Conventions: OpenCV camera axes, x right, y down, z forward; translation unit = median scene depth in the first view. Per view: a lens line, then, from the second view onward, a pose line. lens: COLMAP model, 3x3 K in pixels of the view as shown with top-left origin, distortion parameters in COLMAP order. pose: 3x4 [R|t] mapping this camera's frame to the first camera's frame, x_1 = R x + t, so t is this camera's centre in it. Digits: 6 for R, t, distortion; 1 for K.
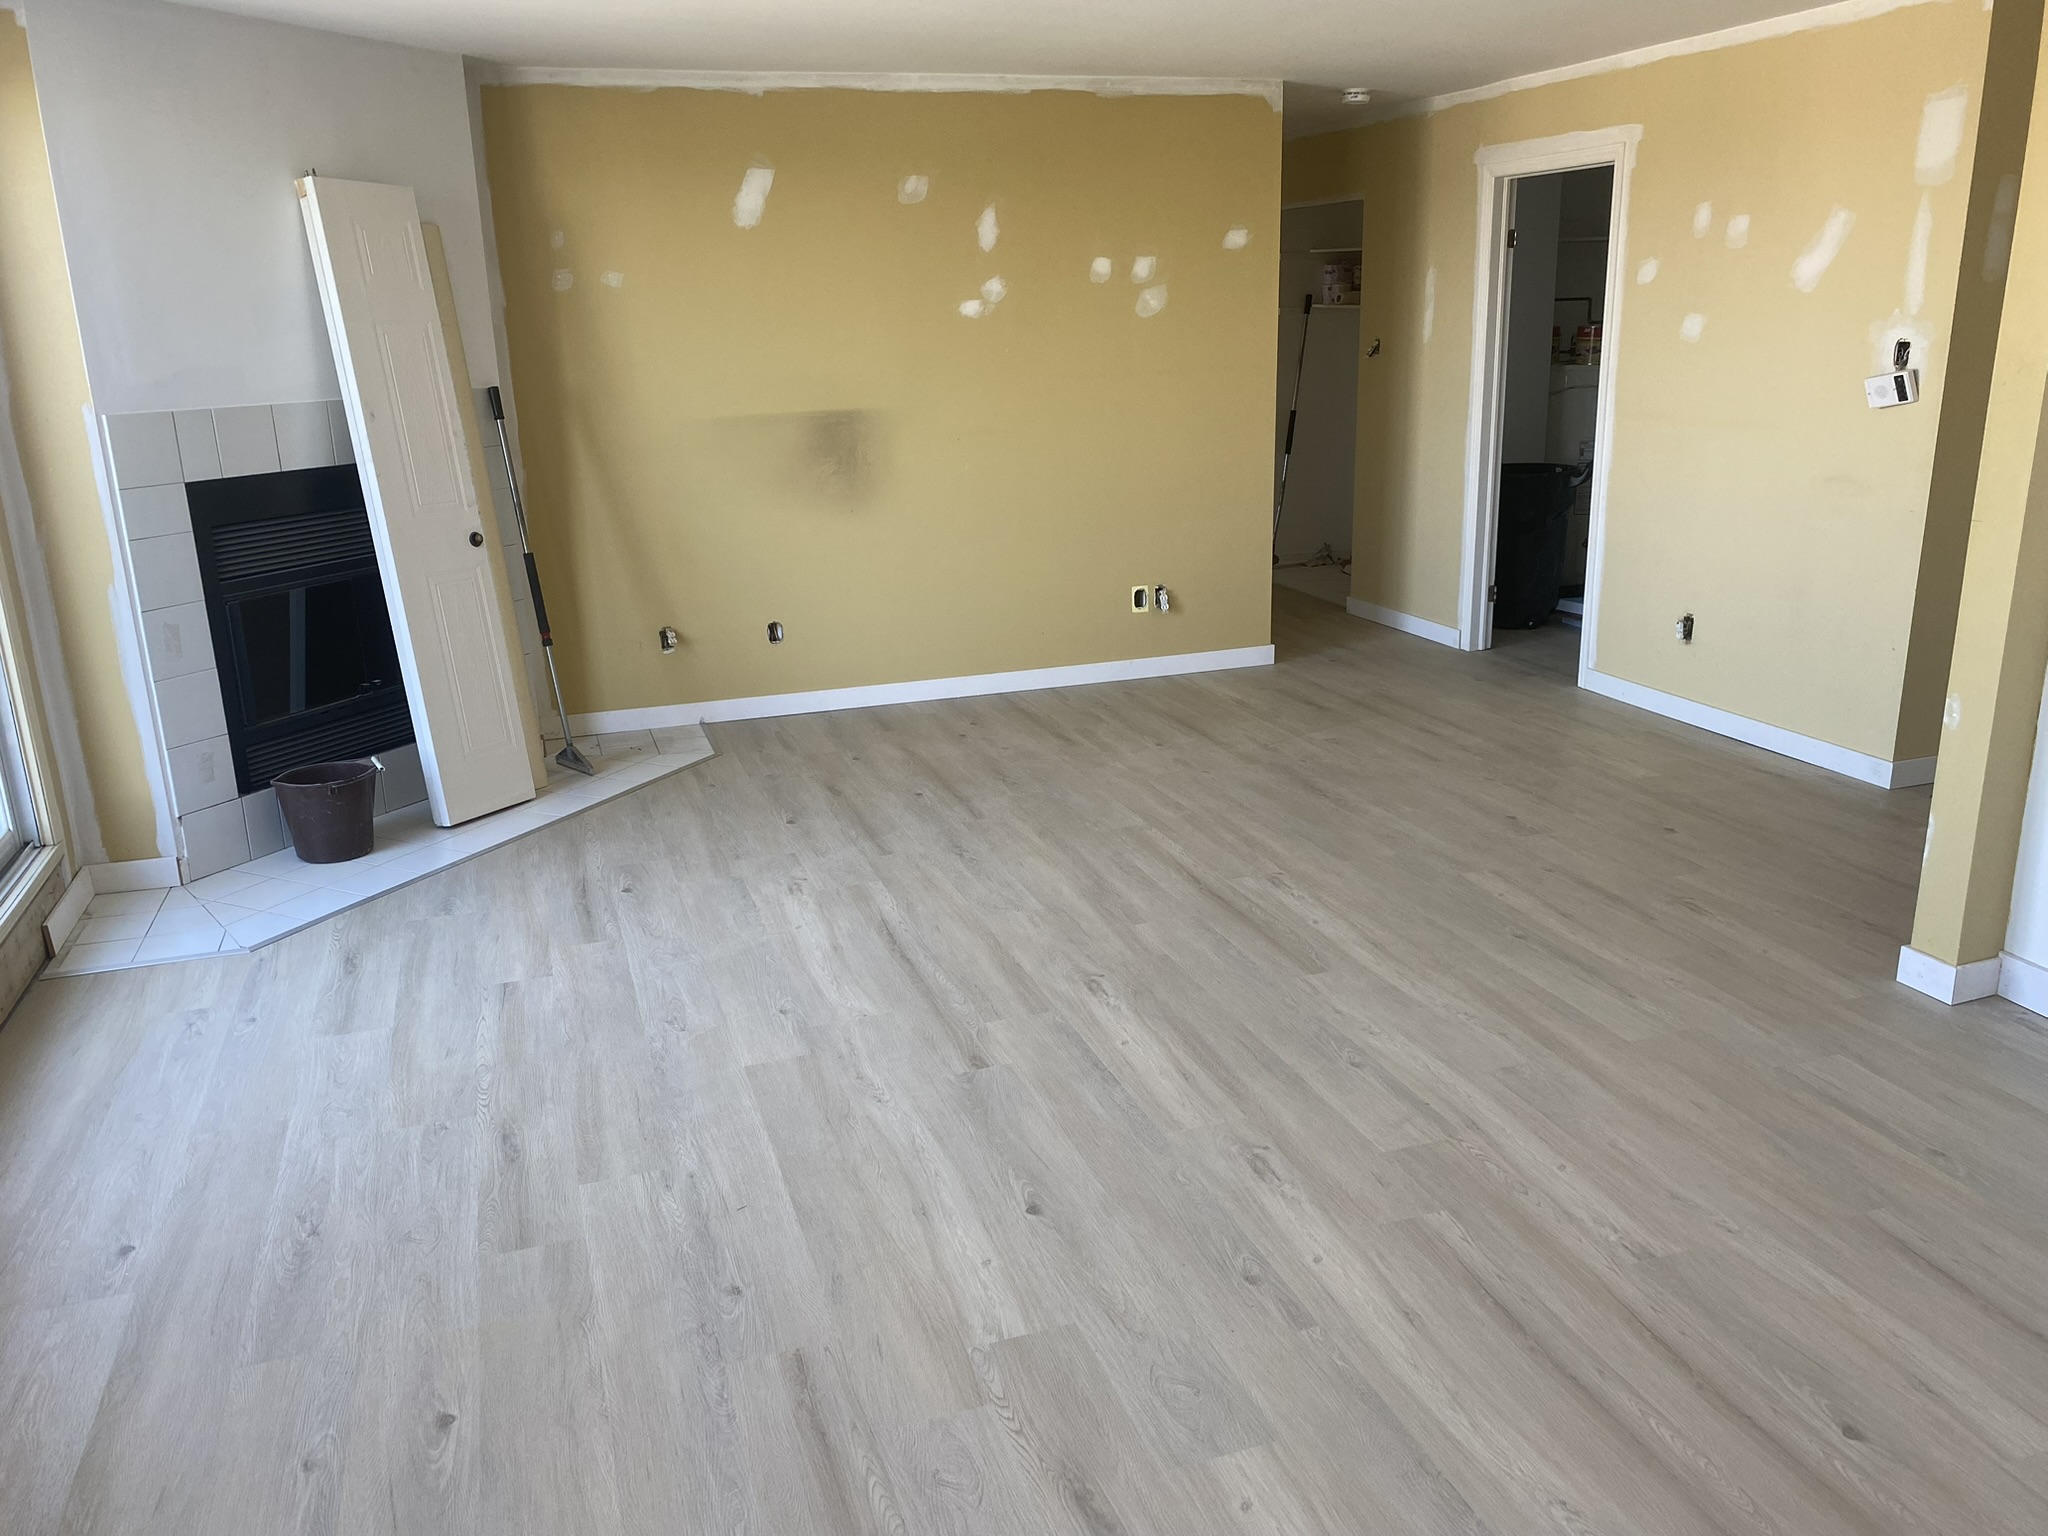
lens RADIAL K [[1547.7, 0, 1018.0], [0, 1547.7, 756.7], [0, 0, 1]] dist [0.009505, -0.019924]
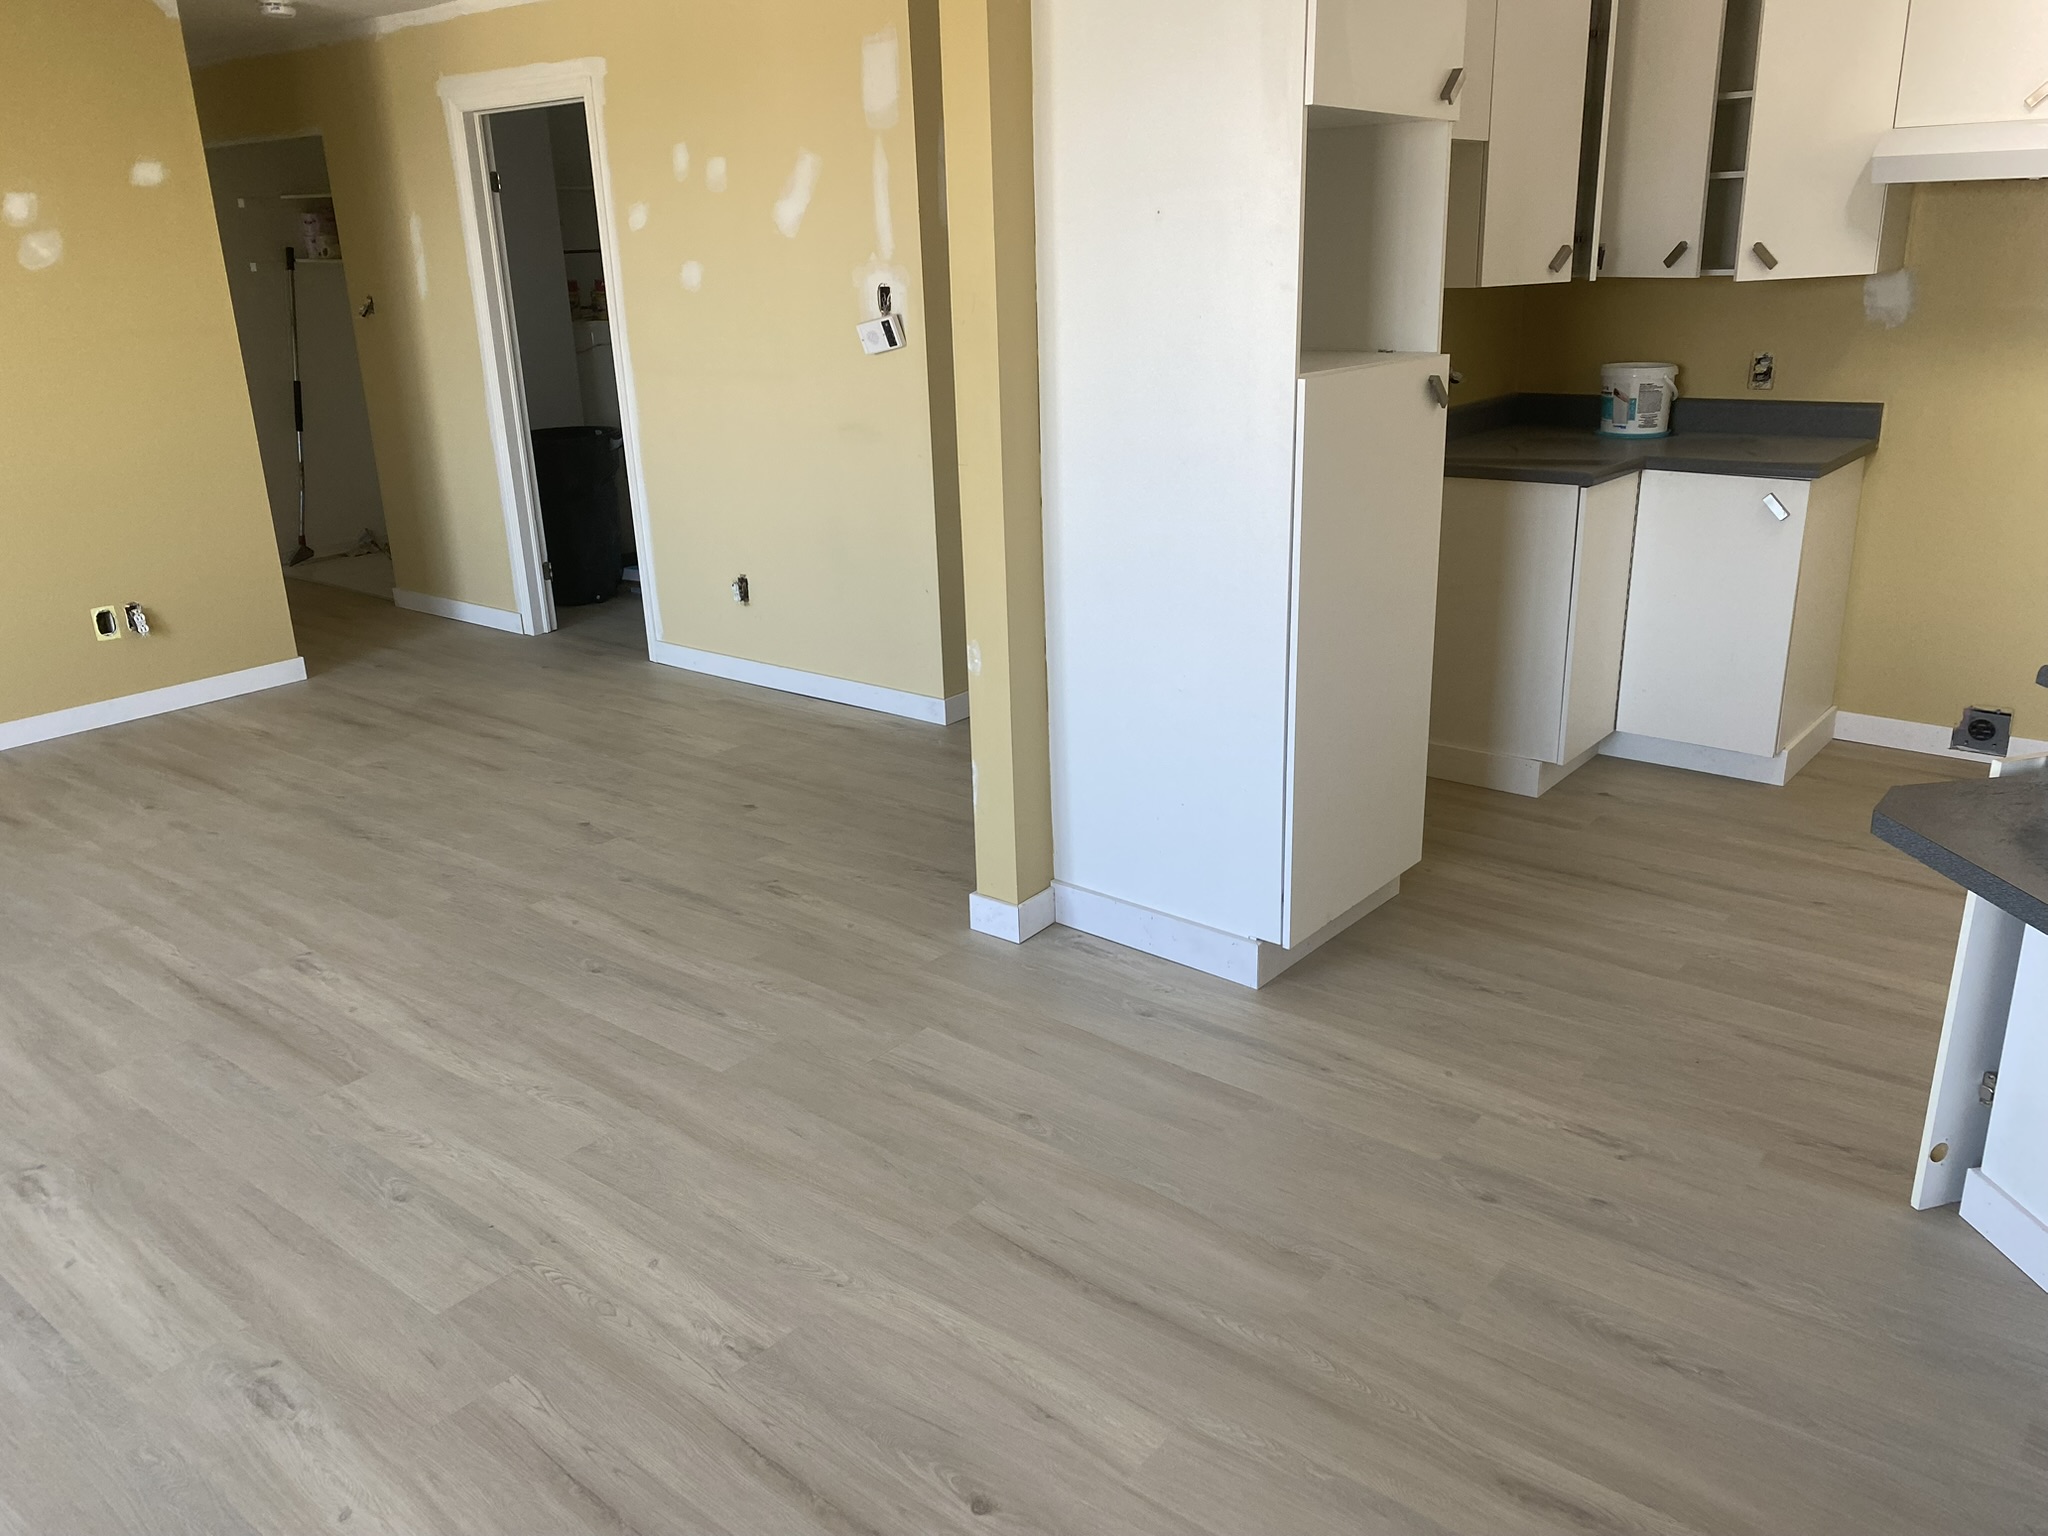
lens RADIAL K [[1547.7, 0, 1025.1], [0, 1547.7, 769.7], [0, 0, 1]] dist [0.009505, -0.019924]
pose [[0.841152, -0.171747, 0.512802, 0.092523], [0.156129, 0.984977, 0.073788, -0.022192], [-0.517771, 0.017996, 0.855330, 0.114064]]
